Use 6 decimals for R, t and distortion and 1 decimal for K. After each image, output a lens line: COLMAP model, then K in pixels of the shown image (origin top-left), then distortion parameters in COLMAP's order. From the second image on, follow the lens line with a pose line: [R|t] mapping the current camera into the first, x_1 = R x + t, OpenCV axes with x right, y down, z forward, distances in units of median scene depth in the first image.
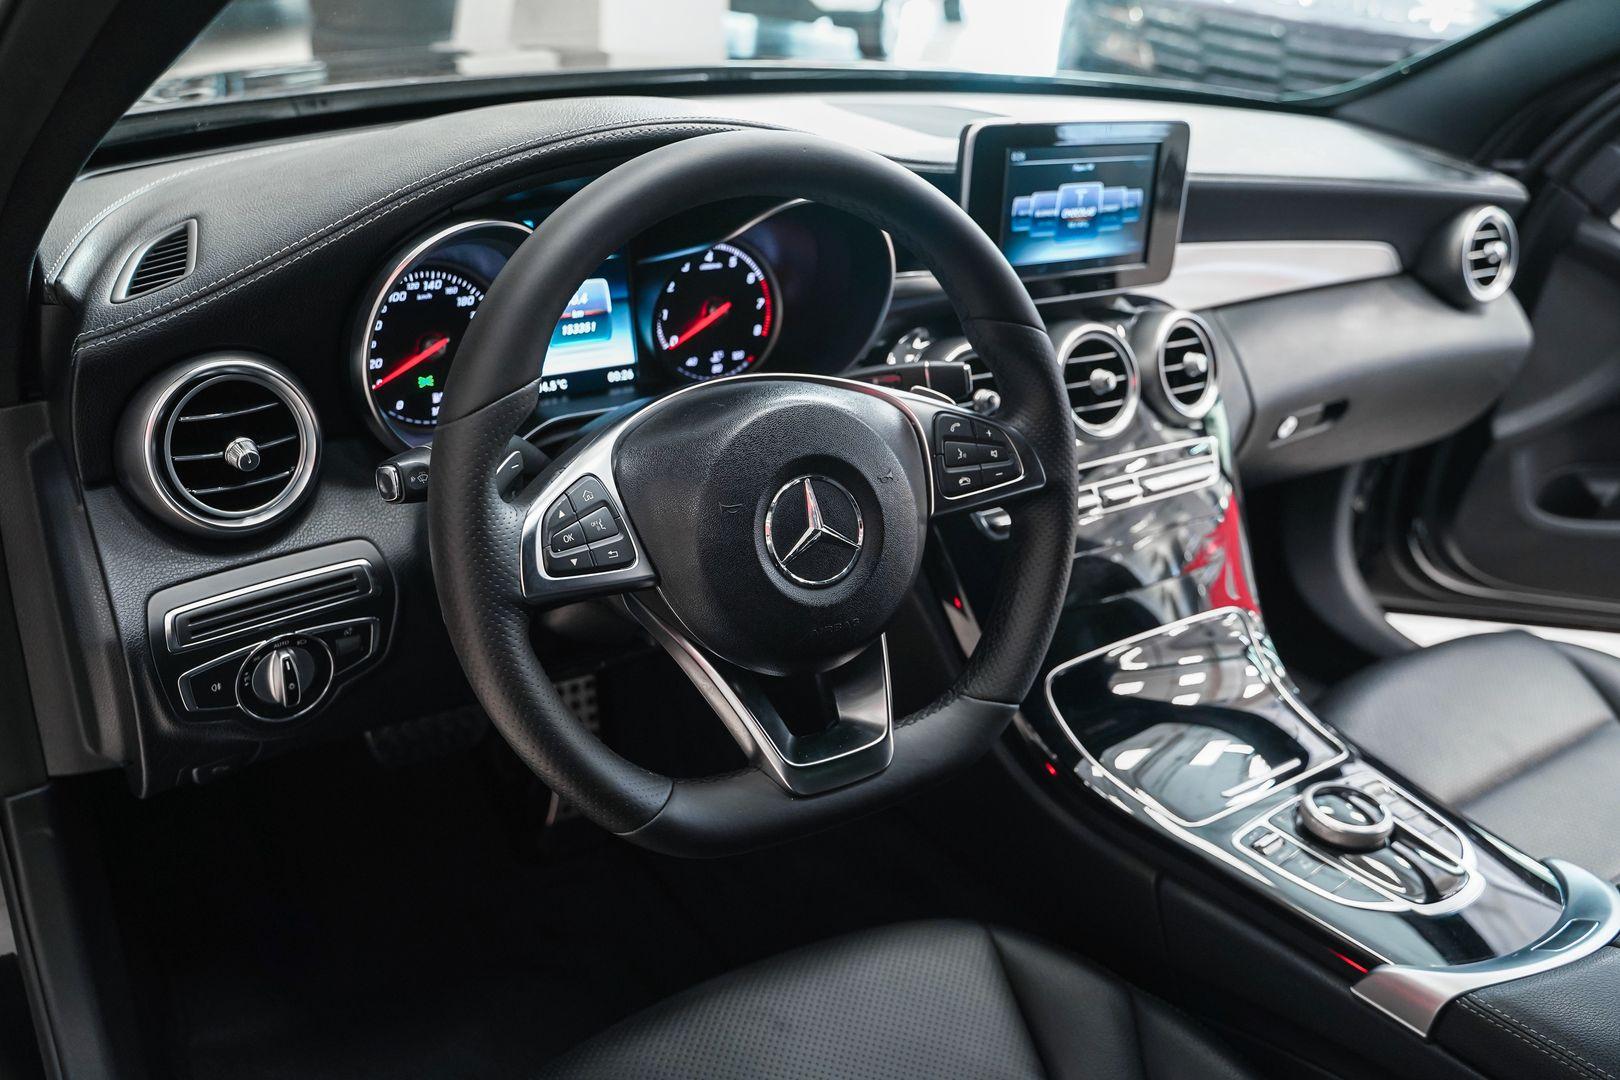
lens RADIAL K [[1330.2, 0, 815.0], [0, 1330.2, 543.7], [0, 0, 1]] dist [-0.125948, 0.105767]
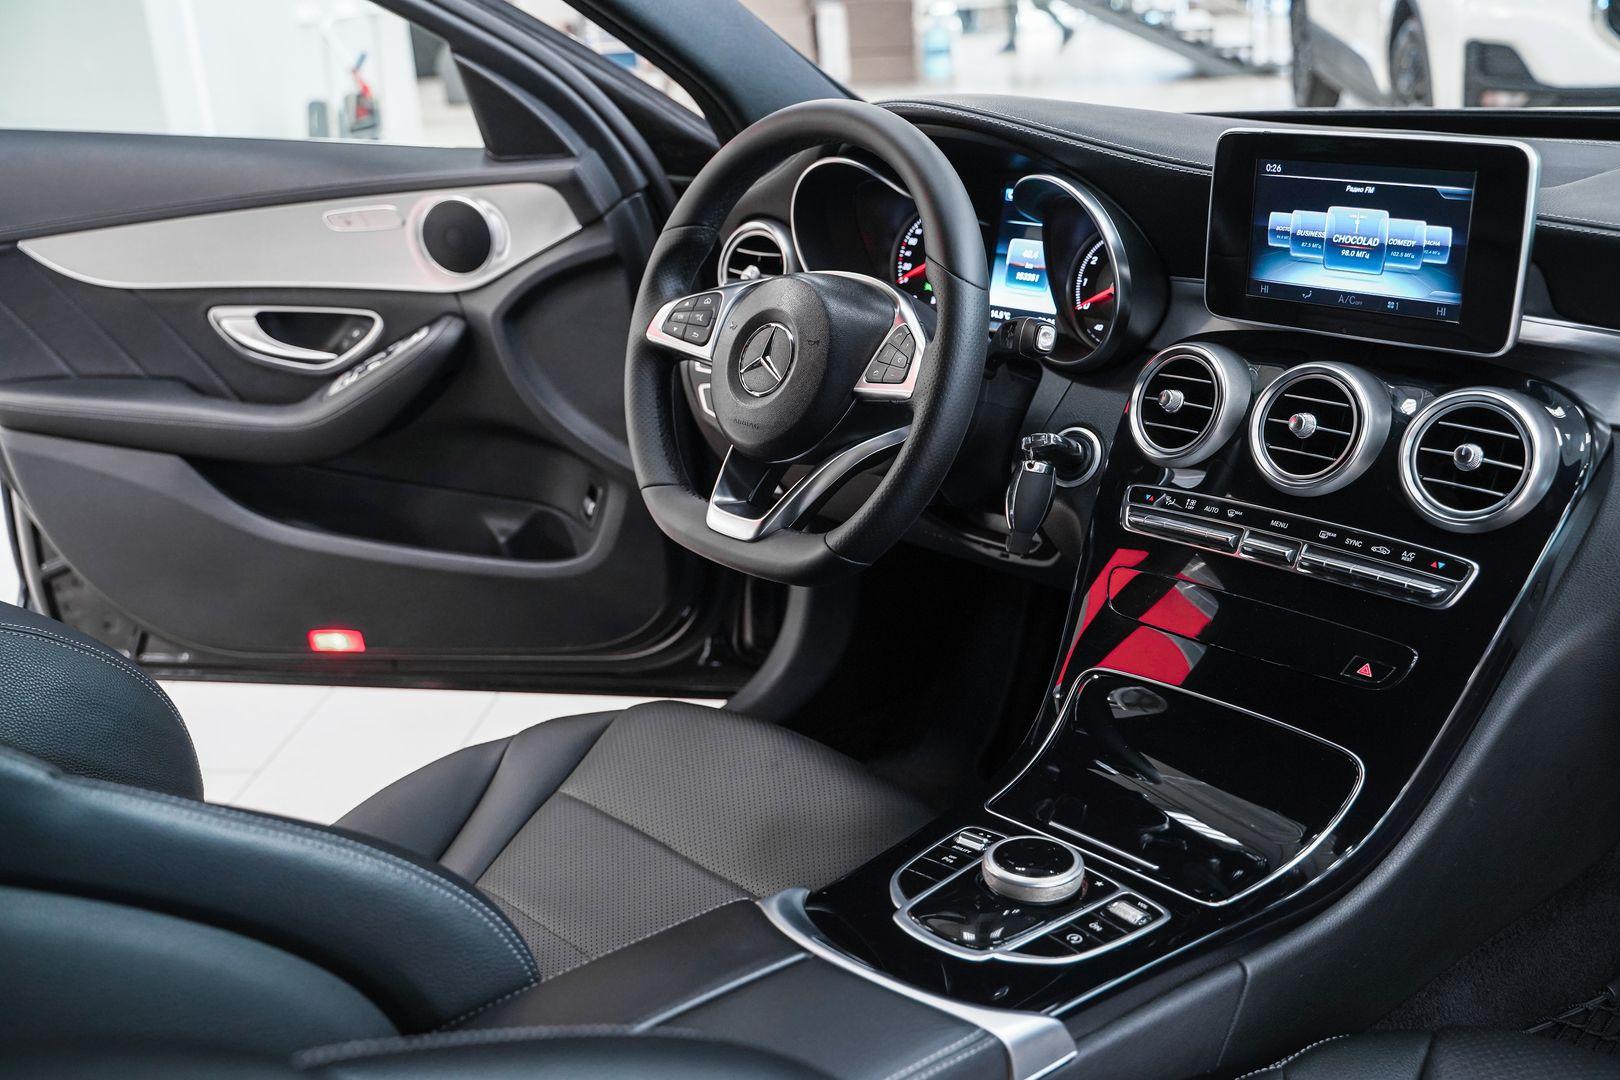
lens RADIAL K [[1673.1, 0, 810.0], [0, 1673.1, 540.0], [0, 0, 1]] dist [-0.024712, 0.034851]
pose [[0.178394, 0.253307, -0.950795, 1.334981], [-0.393668, 0.903962, 0.166968, -0.115586], [0.901777, 0.344511, 0.260981, 0.458180]]
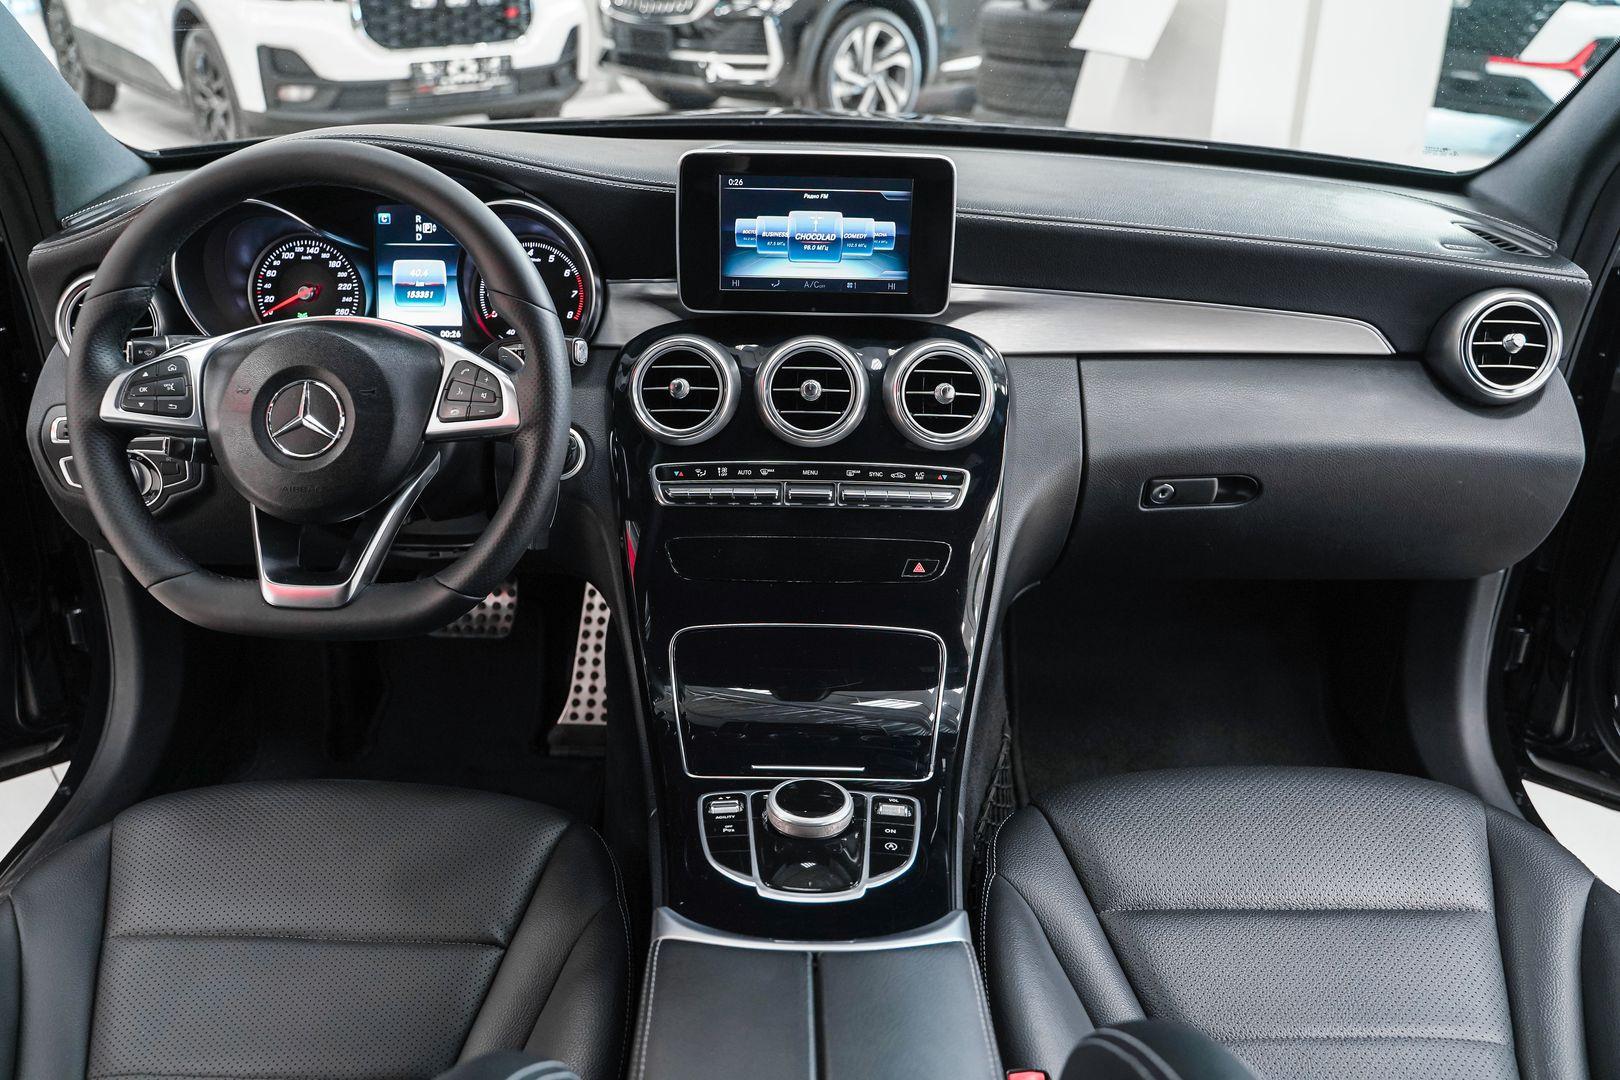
lens RADIAL K [[1351.0, 0, 810.0], [0, 1351.0, 540.0], [0, 0, 1]] dist [-0.120336, 0.095680]
pose [[0.846339, 0.173073, -0.503742, 0.858052], [-0.208907, 0.977820, -0.015032, 0.019374], [0.489967, 0.117957, 0.863724, 0.043711]]
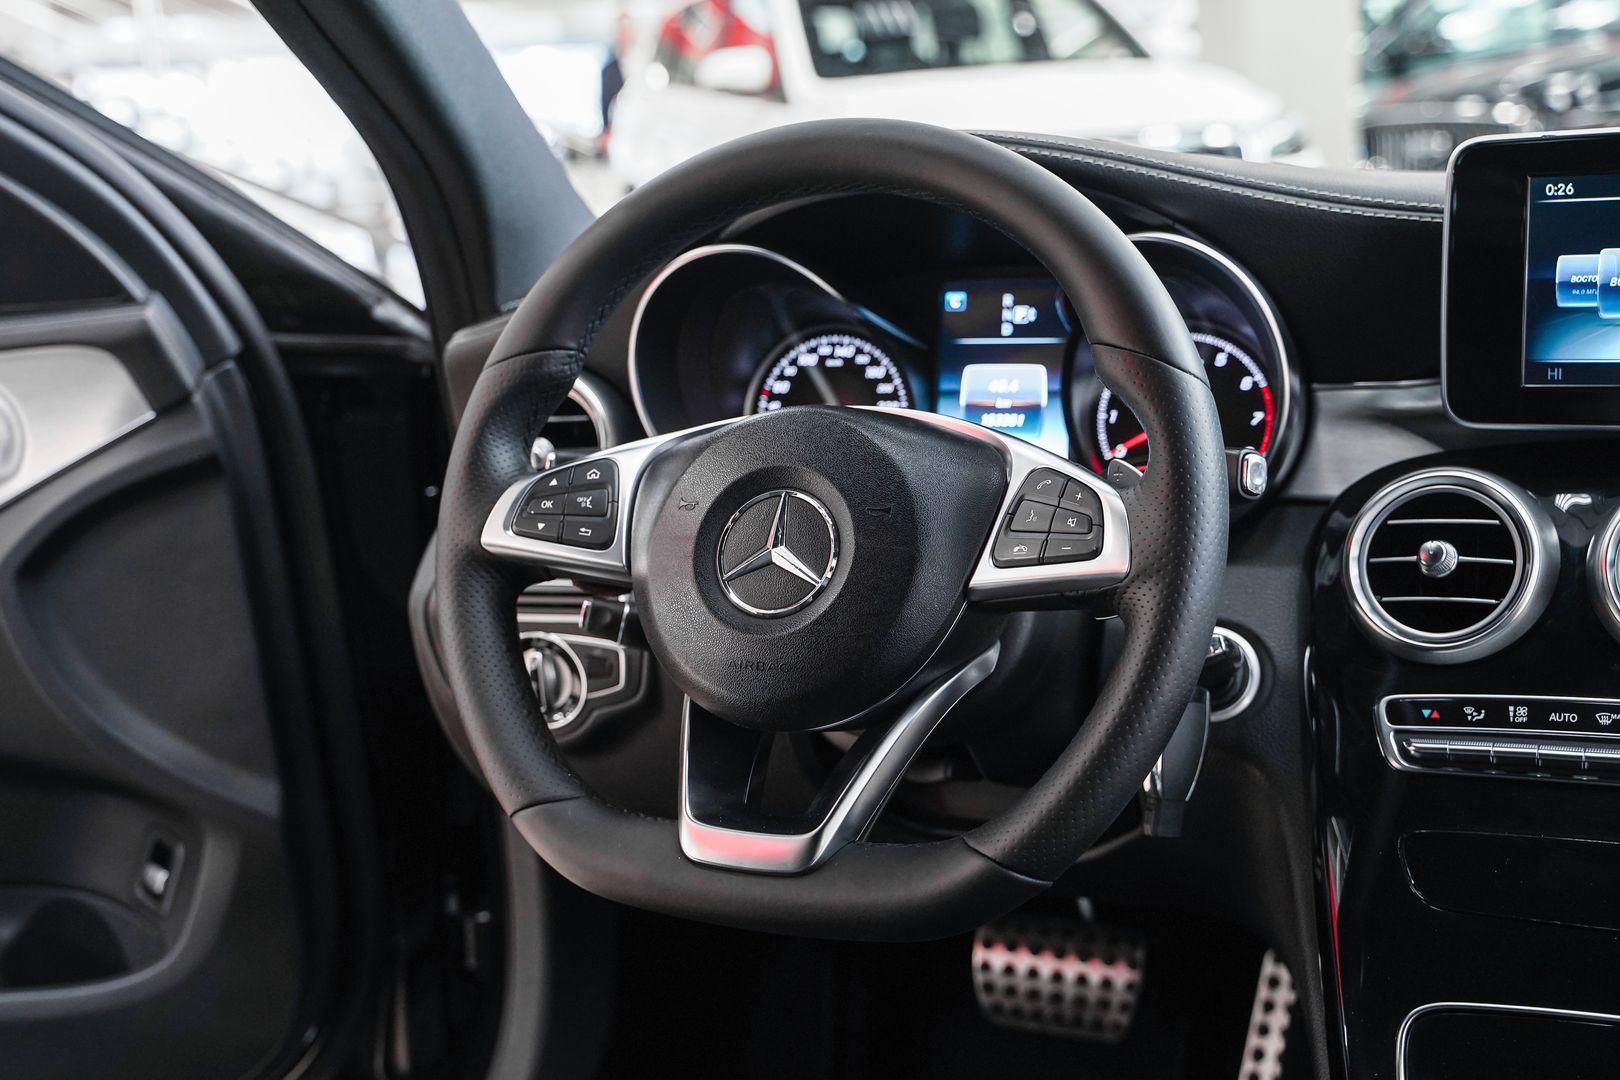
lens RADIAL K [[1957.2, 0, 750.7], [0, 1957.2, 533.0], [0, 0, 1]] dist [-0.008494, 0.077624]
pose [[0.532983, 0.061982, -0.843853, 0.758352], [-0.304749, 0.944443, -0.123111, 0.102145], [0.789340, 0.322779, 0.522261, 0.239784]]
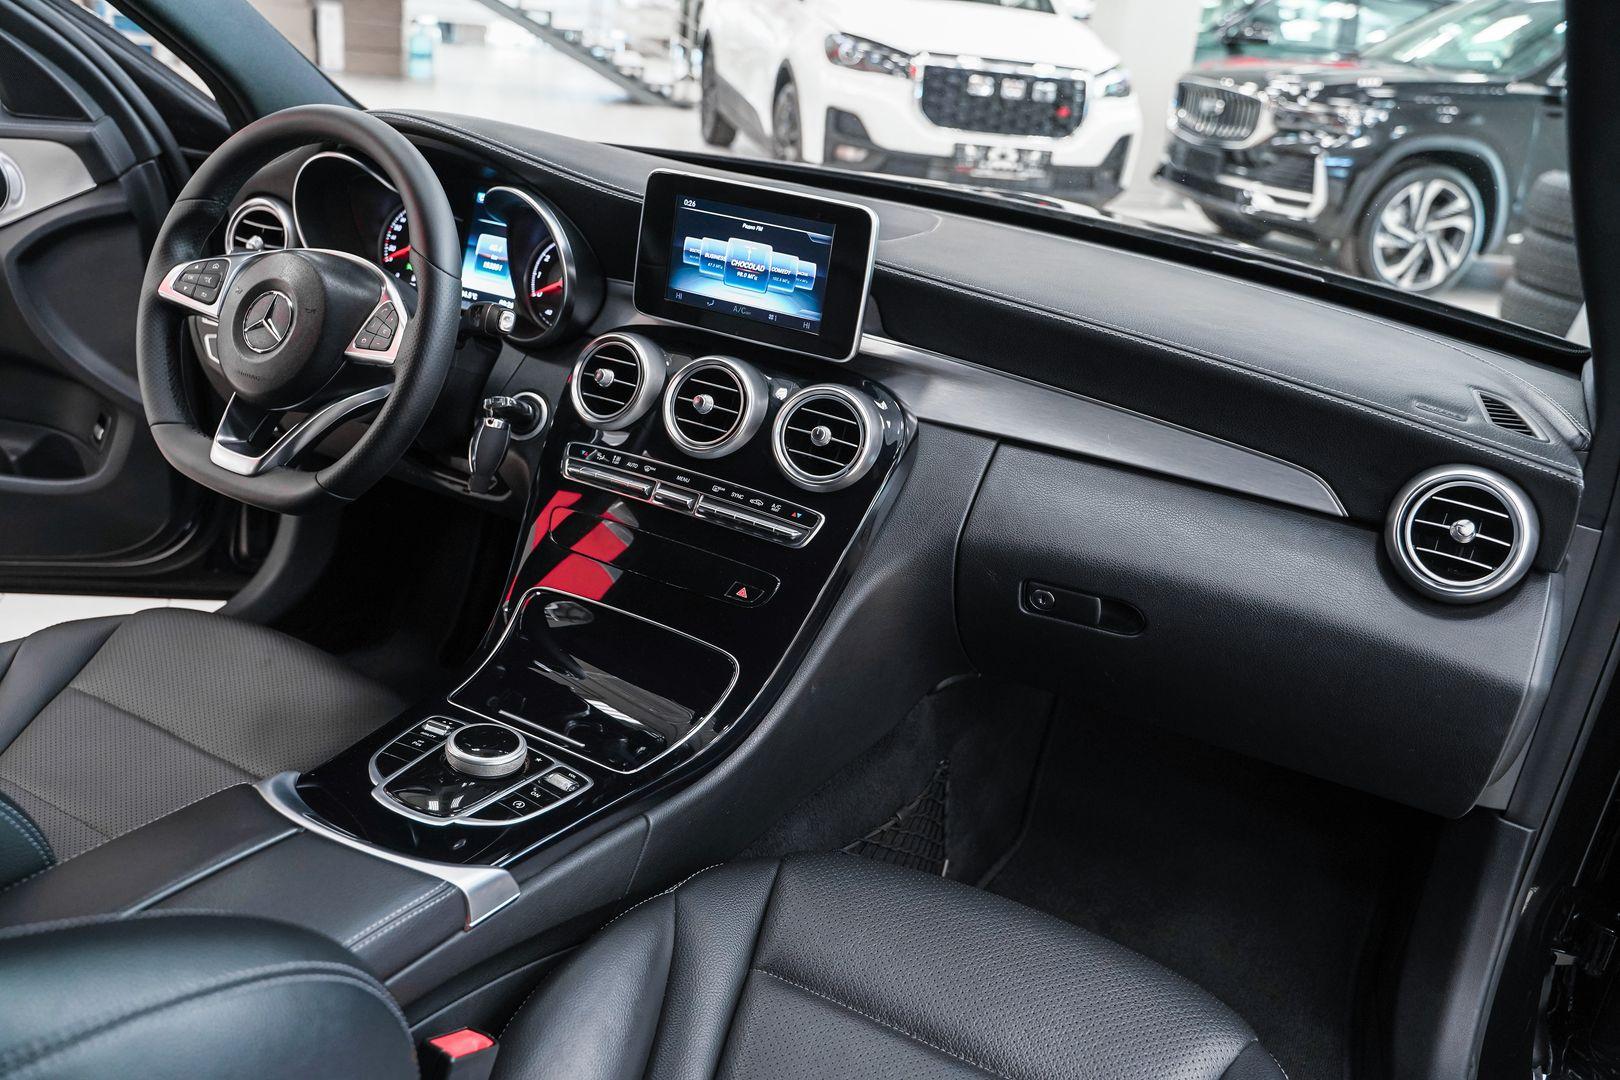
lens RADIAL K [[1330.2, 0, 815.0], [0, 1330.2, 543.7], [0, 0, 1]] dist [-0.125948, 0.105767]
pose [[0.505860, 0.317212, -0.802173, 1.328073], [-0.463318, 0.884323, 0.057523, -0.133379], [0.727627, 0.342563, 0.594314, 0.444186]]
